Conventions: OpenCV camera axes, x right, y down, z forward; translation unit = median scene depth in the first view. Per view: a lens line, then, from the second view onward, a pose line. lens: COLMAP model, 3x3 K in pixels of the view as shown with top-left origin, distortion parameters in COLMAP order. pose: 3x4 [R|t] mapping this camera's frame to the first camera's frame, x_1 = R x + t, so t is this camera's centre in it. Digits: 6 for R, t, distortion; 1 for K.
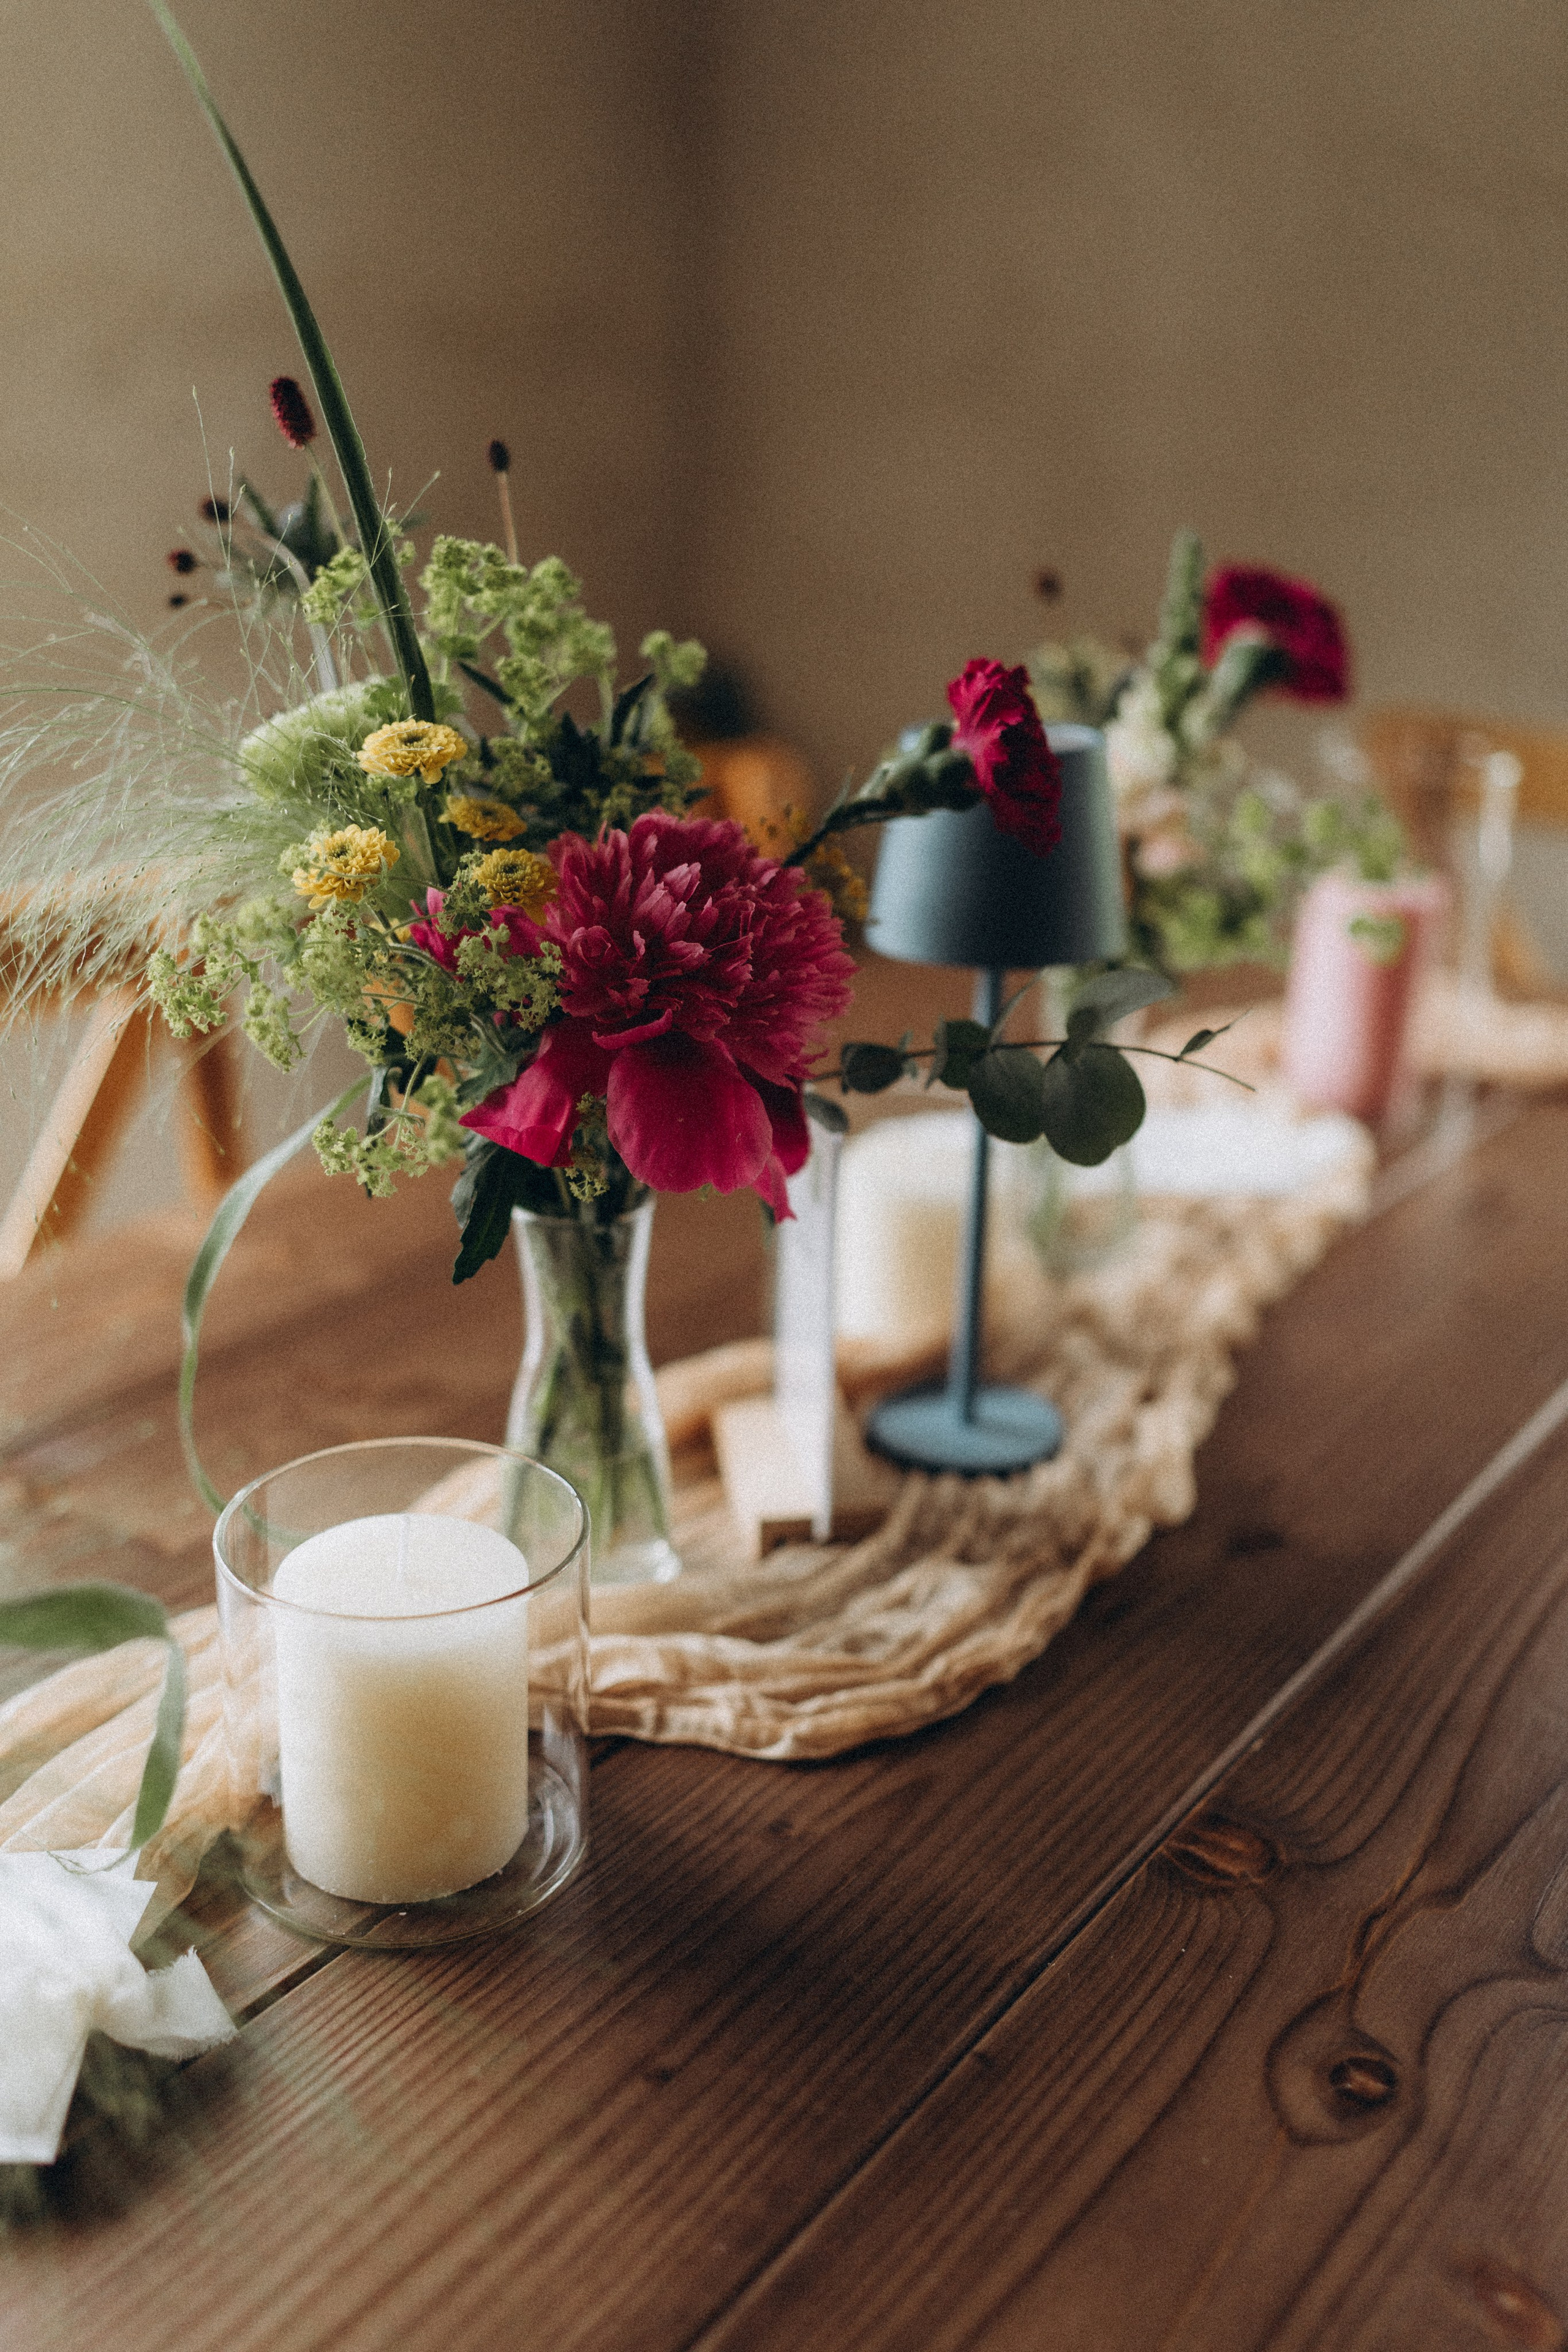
lens RADIAL K [[2458.5, 0, 773.6], [0, 2458.5, 1219.7], [0, 0, 1]] dist [-0.005265, -0.027876]
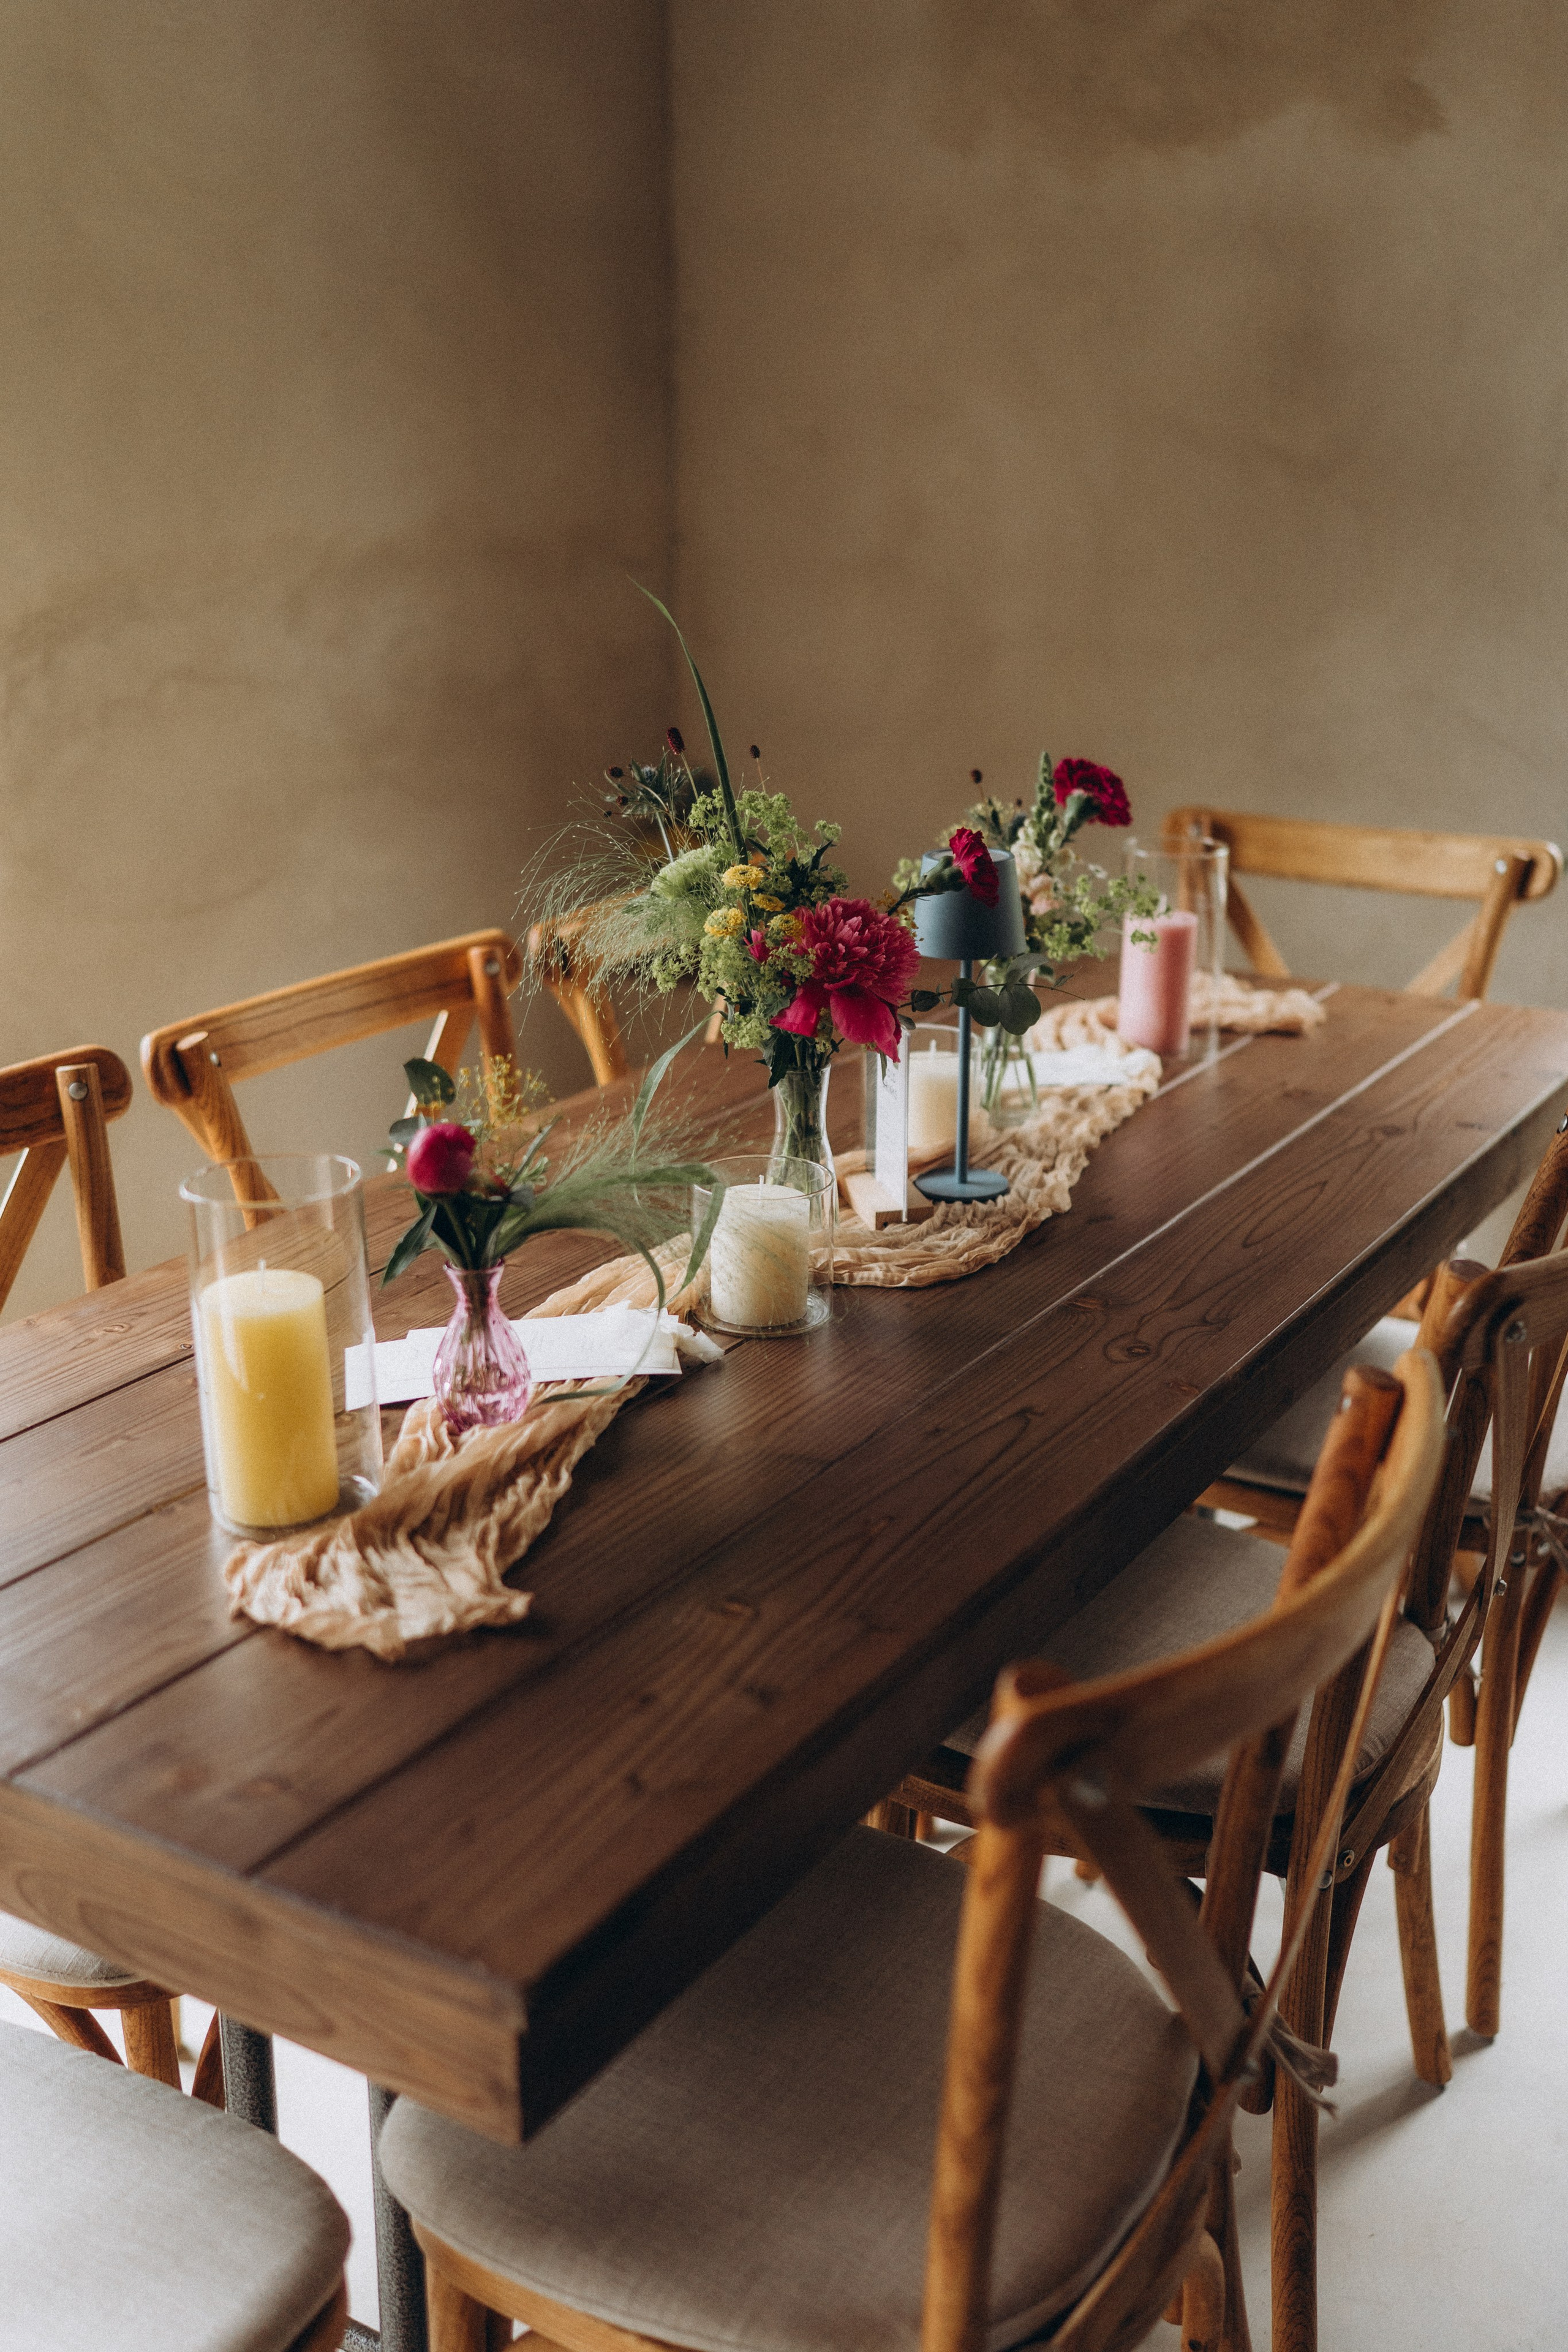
lens RADIAL K [[2426.0, 0, 784.0], [0, 2426.0, 1176.0], [0, 0, 1]] dist [-0.292979, -0.005060]
pose [[0.997853, -0.046145, 0.046471, -0.186946], [0.047973, 0.998086, -0.039012, 0.169234], [-0.044582, 0.041158, 0.998158, -1.156804]]
